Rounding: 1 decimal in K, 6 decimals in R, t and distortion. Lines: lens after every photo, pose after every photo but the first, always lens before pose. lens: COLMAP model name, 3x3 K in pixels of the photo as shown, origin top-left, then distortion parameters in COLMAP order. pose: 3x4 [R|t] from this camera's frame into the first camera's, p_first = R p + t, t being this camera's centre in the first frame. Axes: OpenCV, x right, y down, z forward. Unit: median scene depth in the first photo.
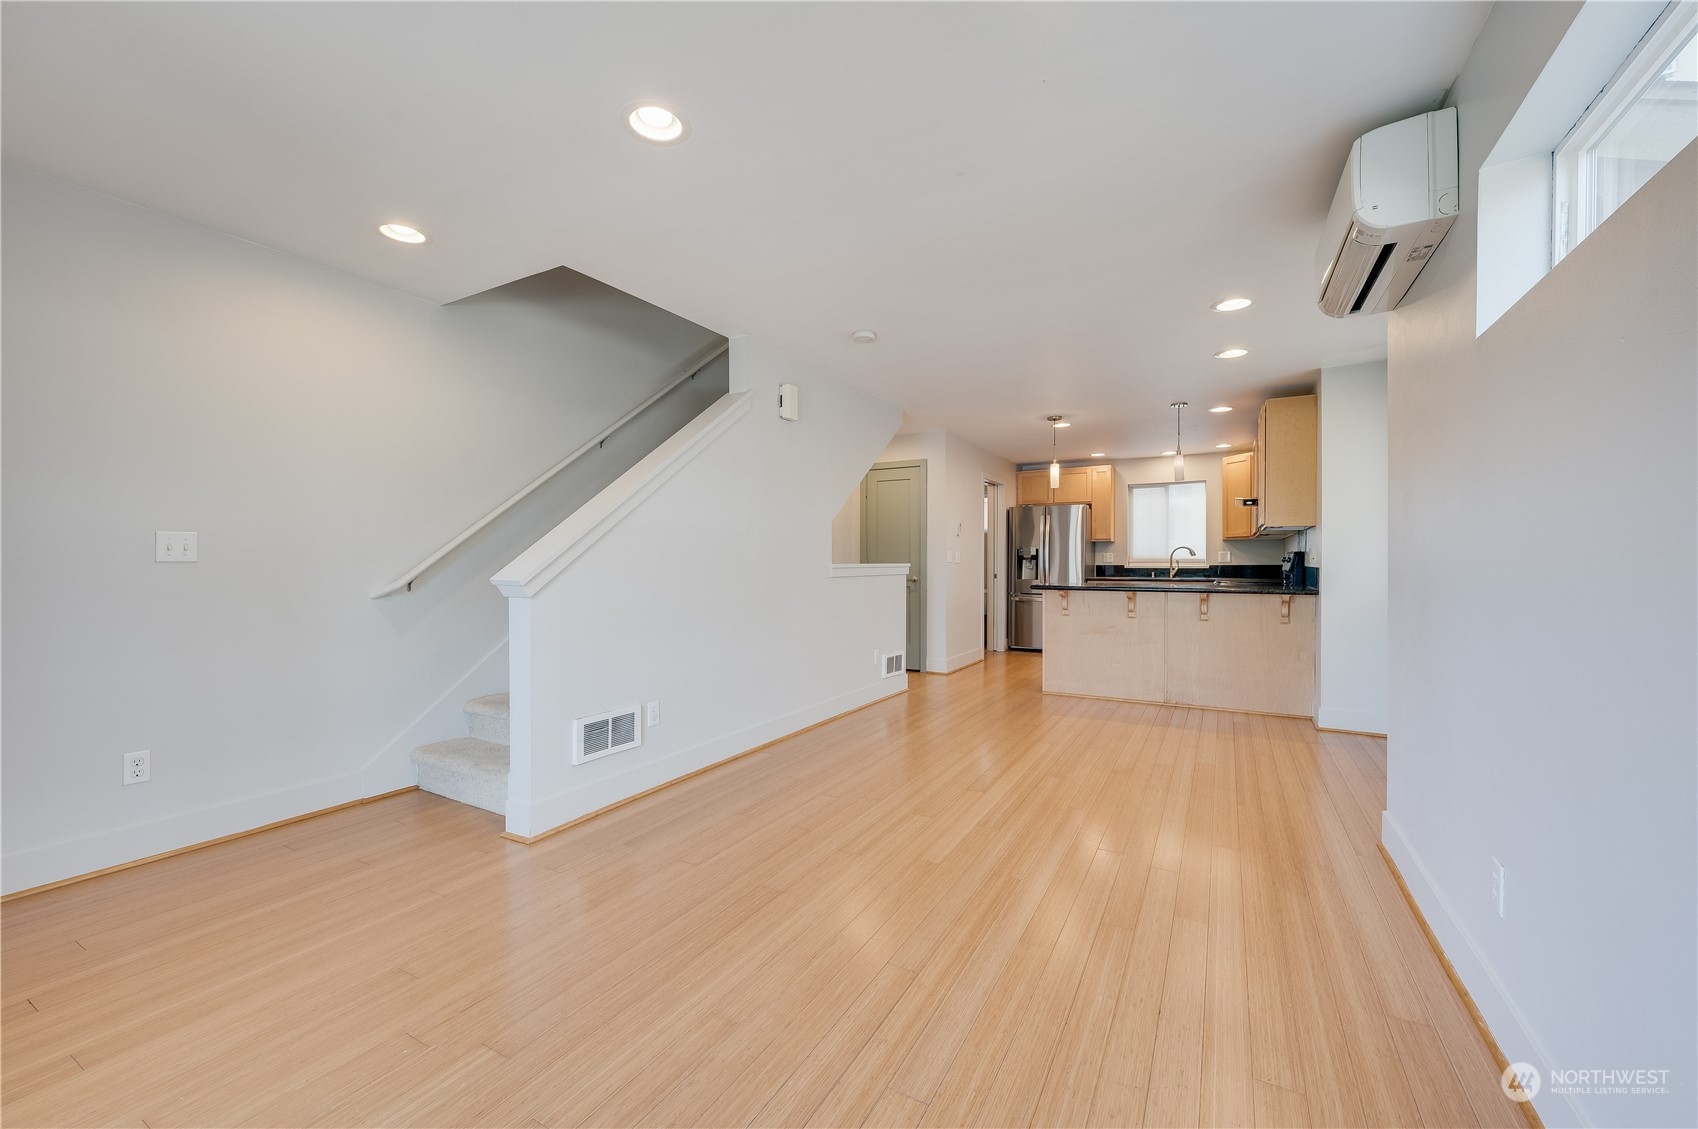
lens RADIAL K [[675.2, 0, 852.5], [0, 675.2, 562.5], [0, 0, 1]] dist [-0.000871, -0.000262]
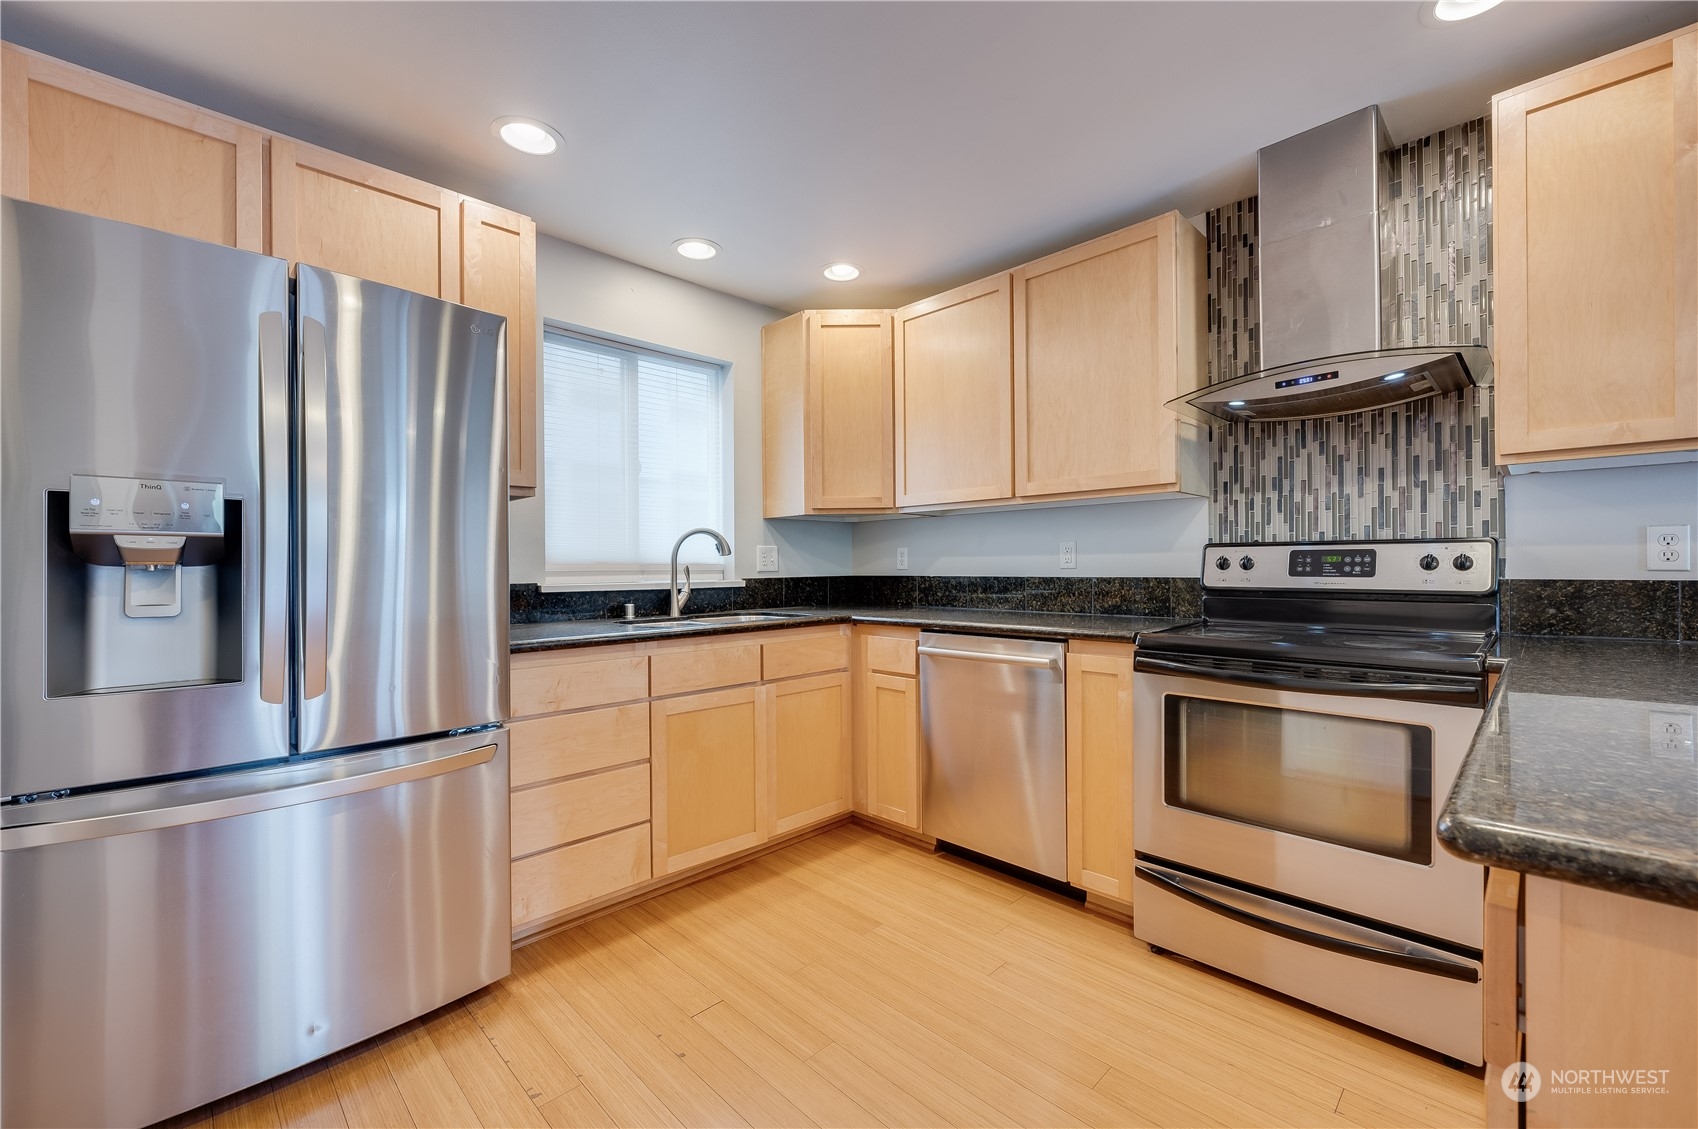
lens RADIAL K [[694.2, 0, 849.0], [0, 694.2, 564.5], [0, 0, 1]] dist [-0.000219, -0.000023]
pose [[0.275223, 0.001142, 0.961380, 0.165213], [0.009076, 0.999952, -0.003786, -0.002468], [-0.961338, 0.009768, 0.275199, 0.887236]]
